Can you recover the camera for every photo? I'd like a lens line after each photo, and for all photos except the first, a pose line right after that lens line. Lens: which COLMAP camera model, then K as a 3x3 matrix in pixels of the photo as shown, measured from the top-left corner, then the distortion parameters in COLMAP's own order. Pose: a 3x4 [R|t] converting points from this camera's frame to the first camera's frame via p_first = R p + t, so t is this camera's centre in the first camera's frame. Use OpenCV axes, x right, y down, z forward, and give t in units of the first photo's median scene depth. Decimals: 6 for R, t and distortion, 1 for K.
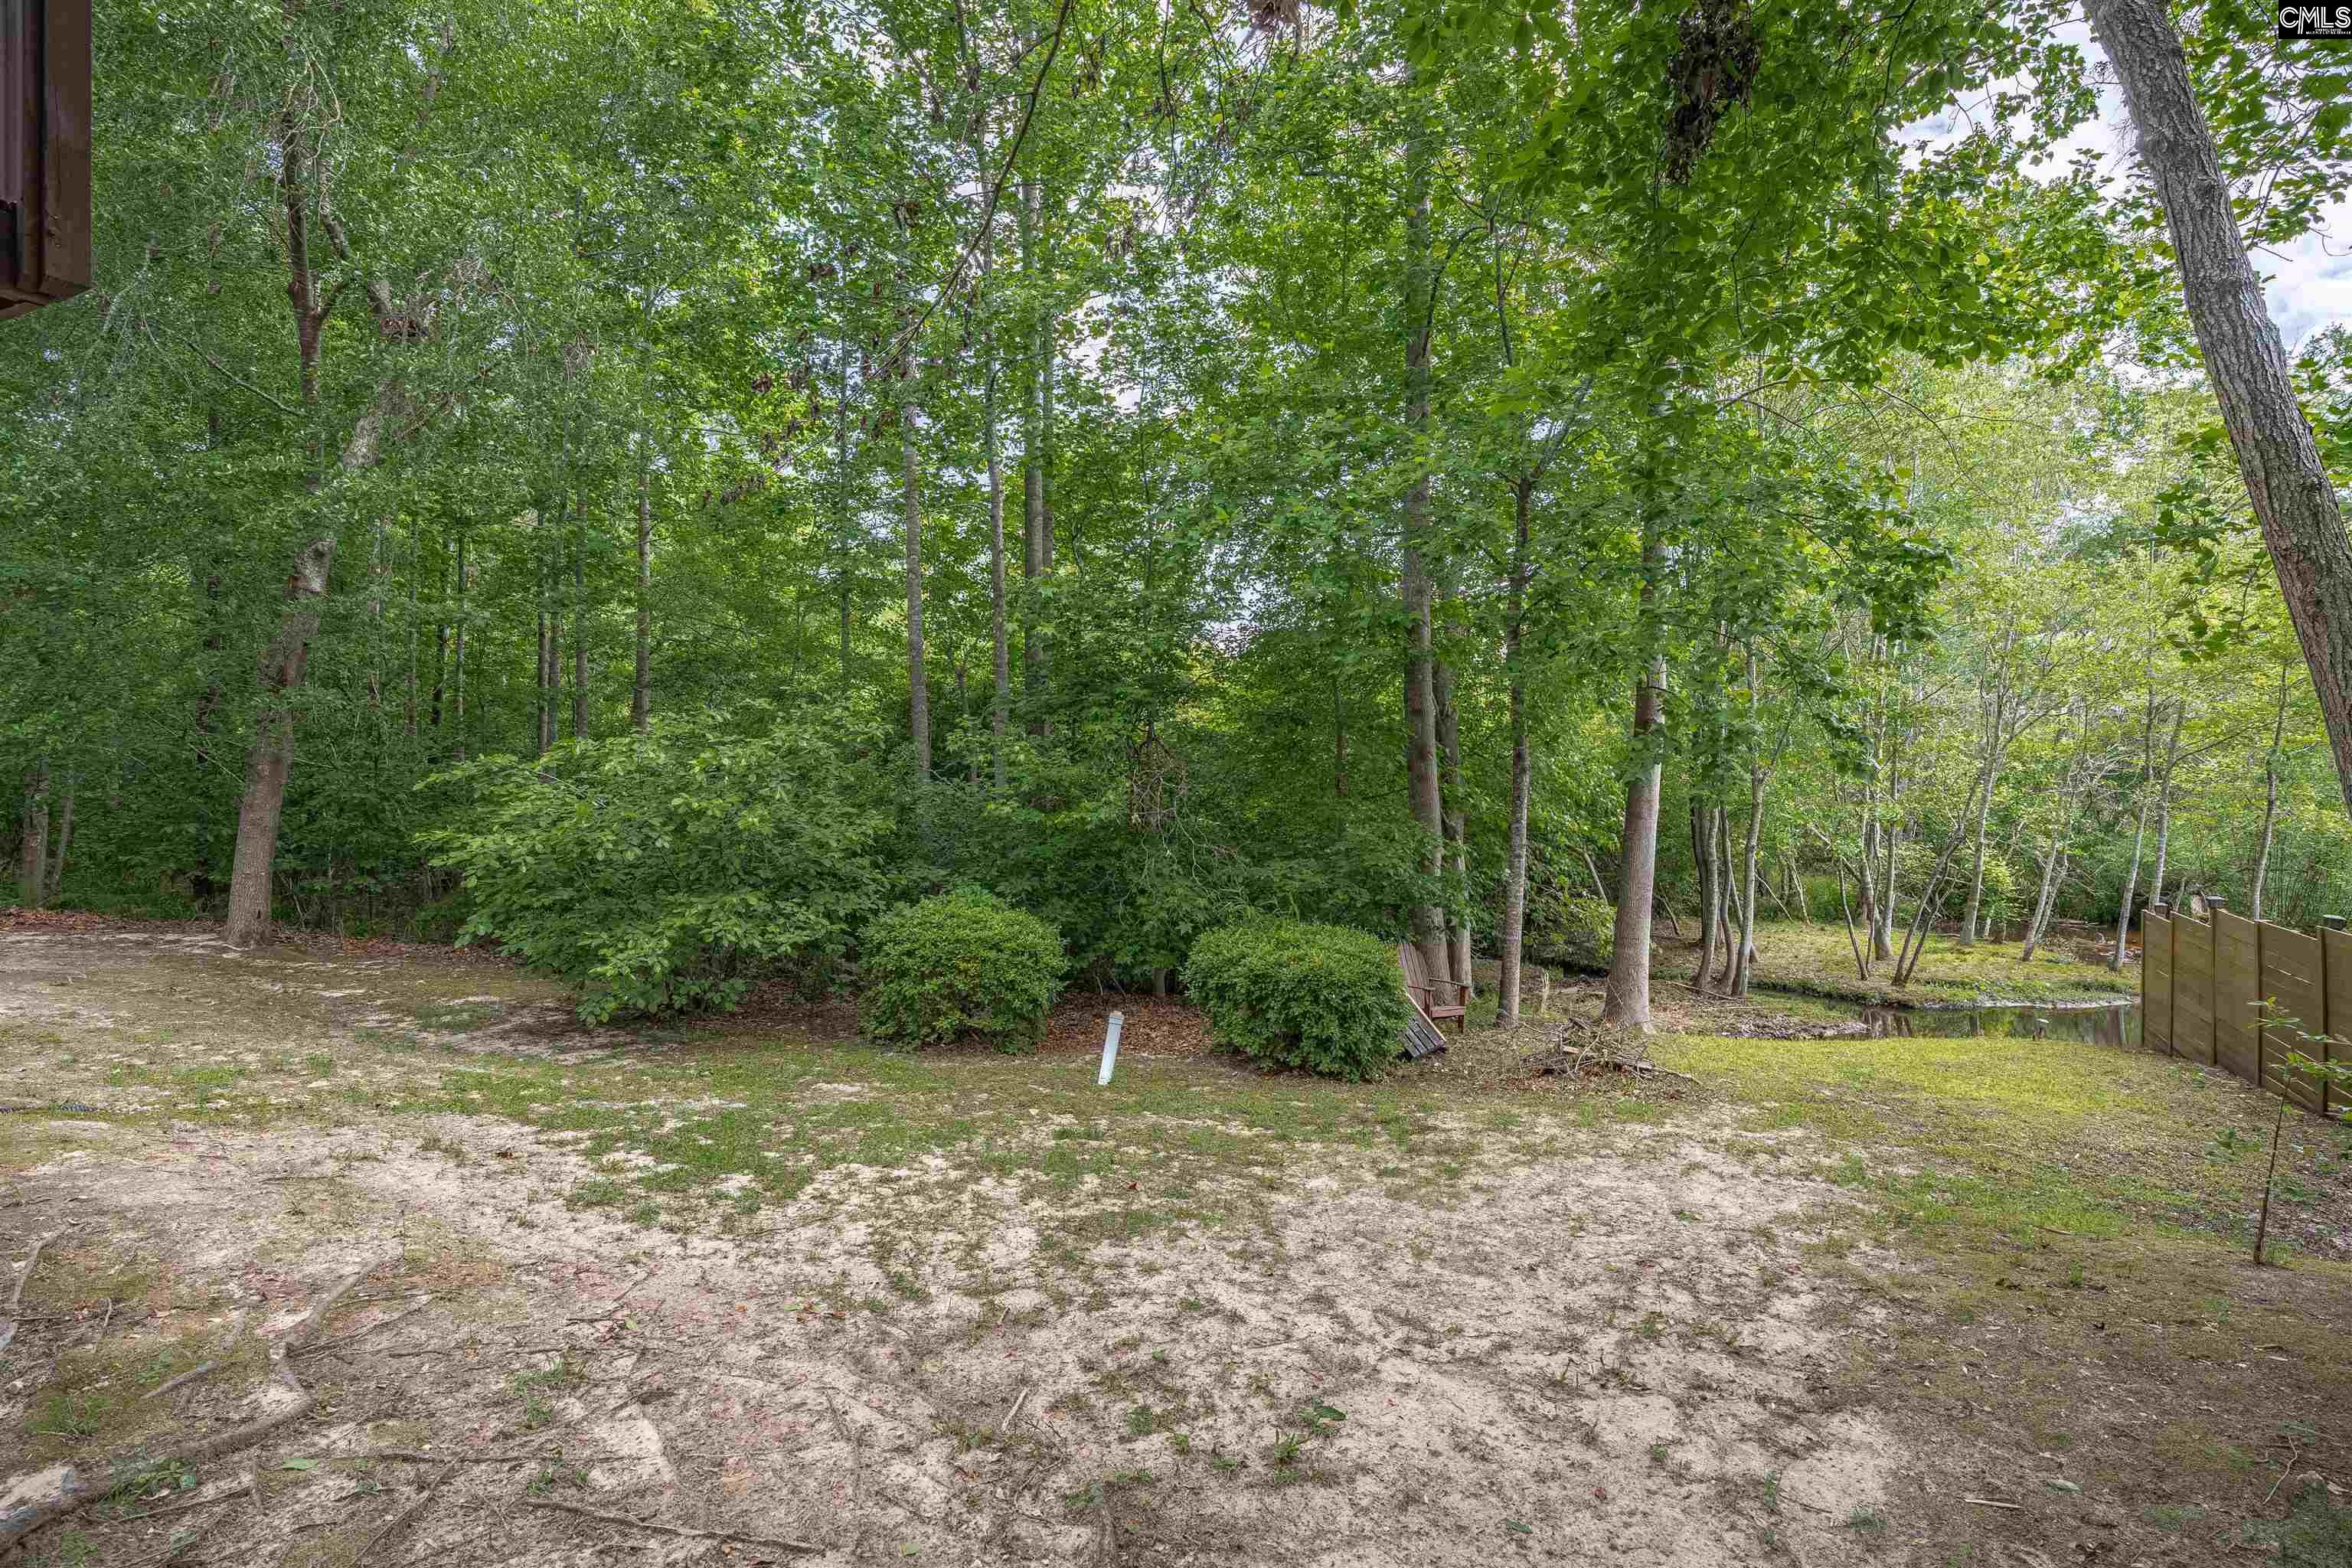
lens RADIAL K [[1102.3, 0, 1182.7], [0, 1102.3, 786.2], [0, 0, 1]] dist [-0.023858, 0.000571]
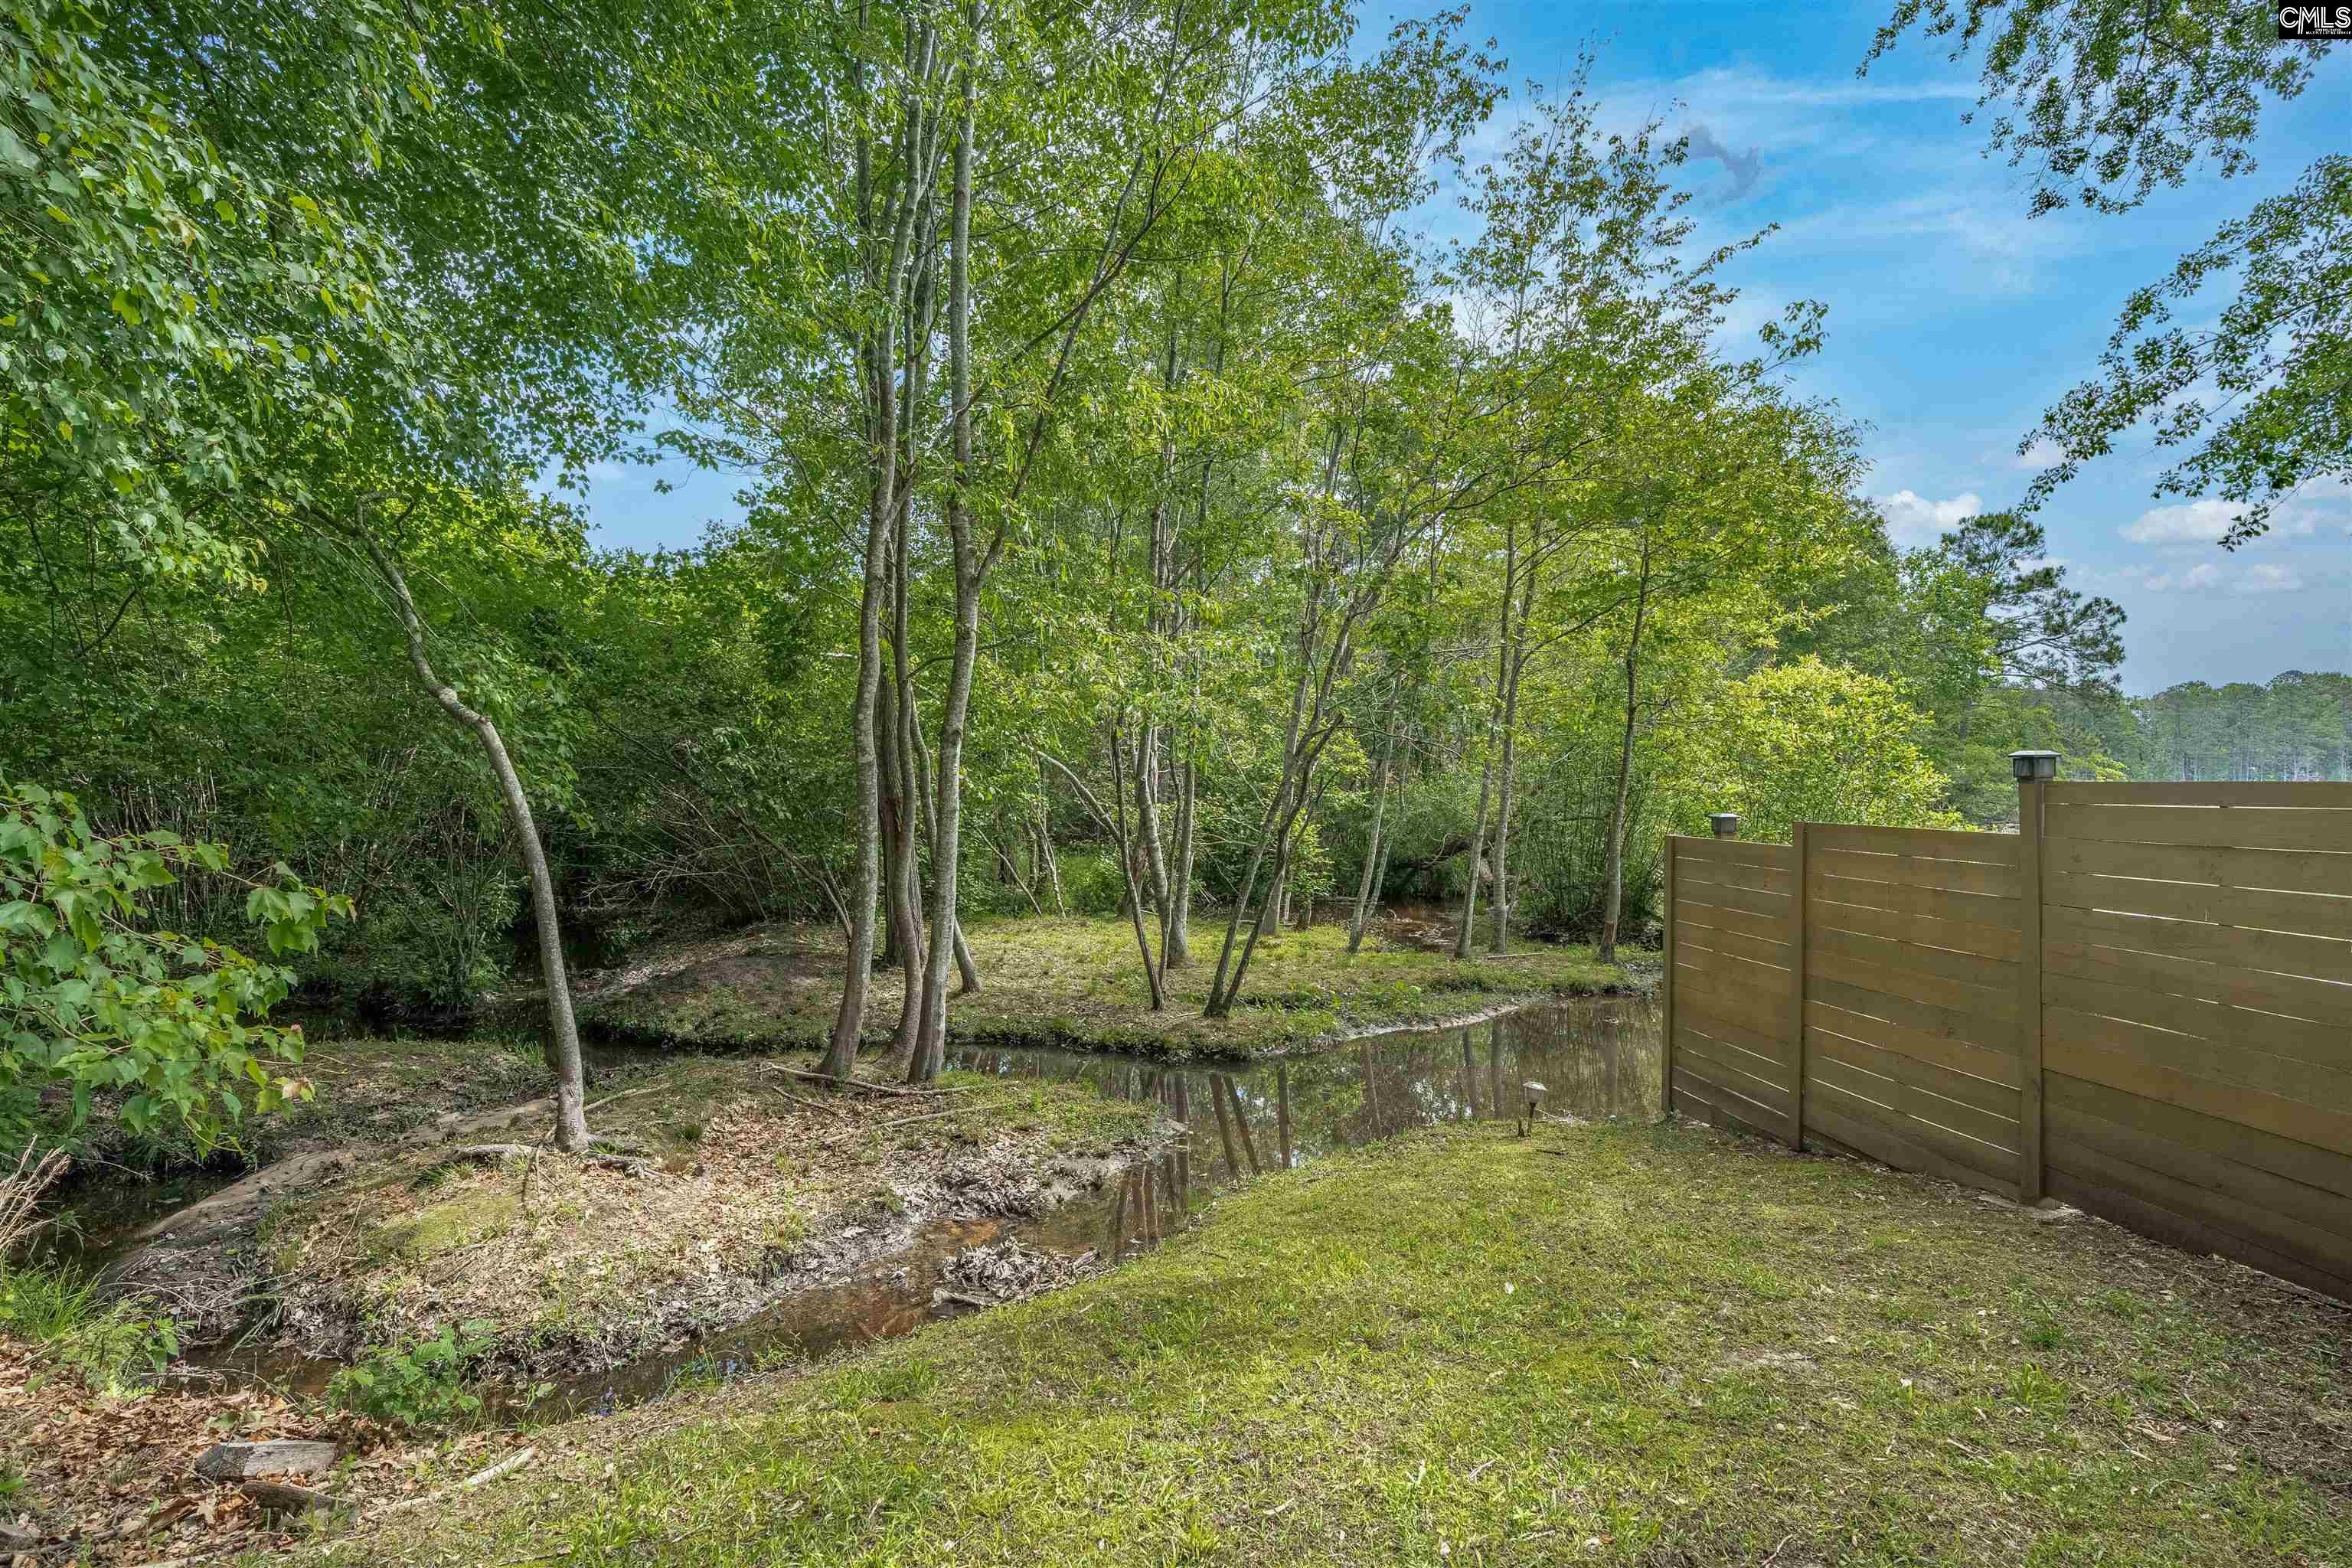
lens RADIAL K [[1102.3, 0, 1182.7], [0, 1102.3, 786.2], [0, 0, 1]] dist [-0.023858, 0.000571]
pose [[0.808891, 0.015546, 0.587753, 0.618600], [-0.005081, 0.999798, -0.019453, 0.154143], [-0.587936, 0.012749, 0.808807, 1.089680]]
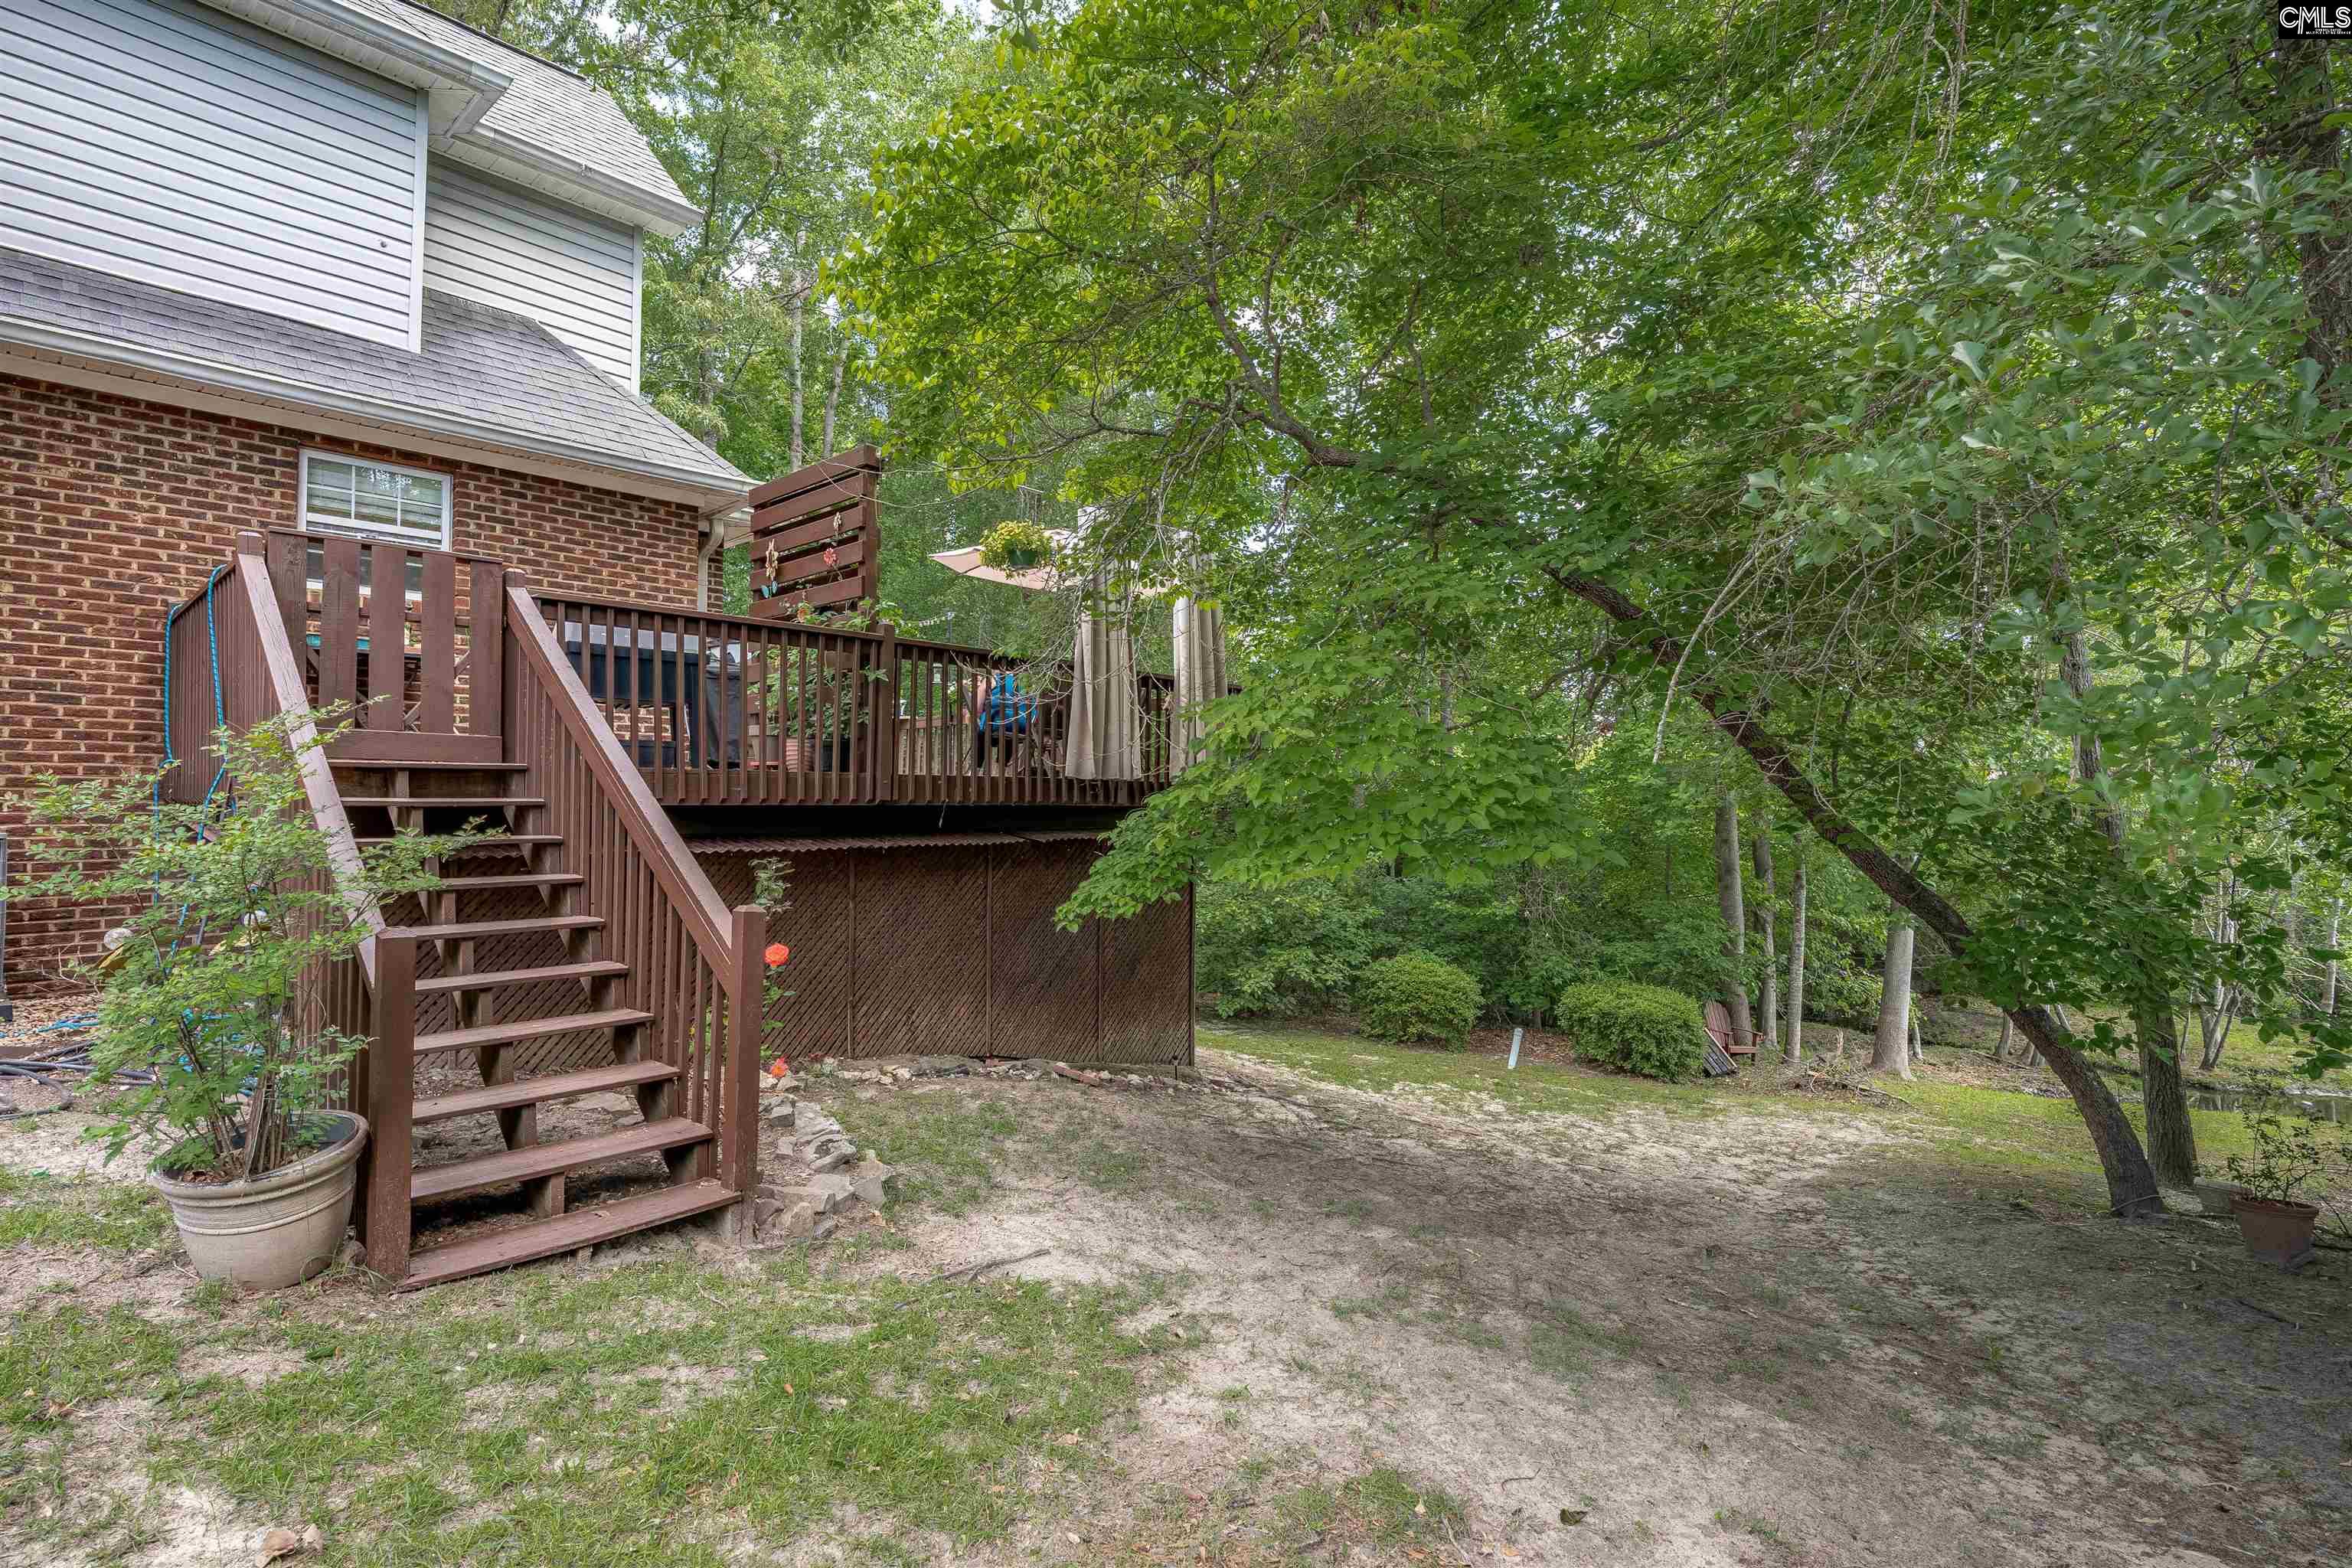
lens RADIAL K [[1102.3, 0, 1182.7], [0, 1102.3, 786.2], [0, 0, 1]] dist [-0.023858, 0.000571]
pose [[0.953052, 0.006795, -0.302729, -0.038682], [-0.018537, 0.999182, -0.035933, -0.096570], [0.302237, 0.039858, 0.952399, -0.757623]]
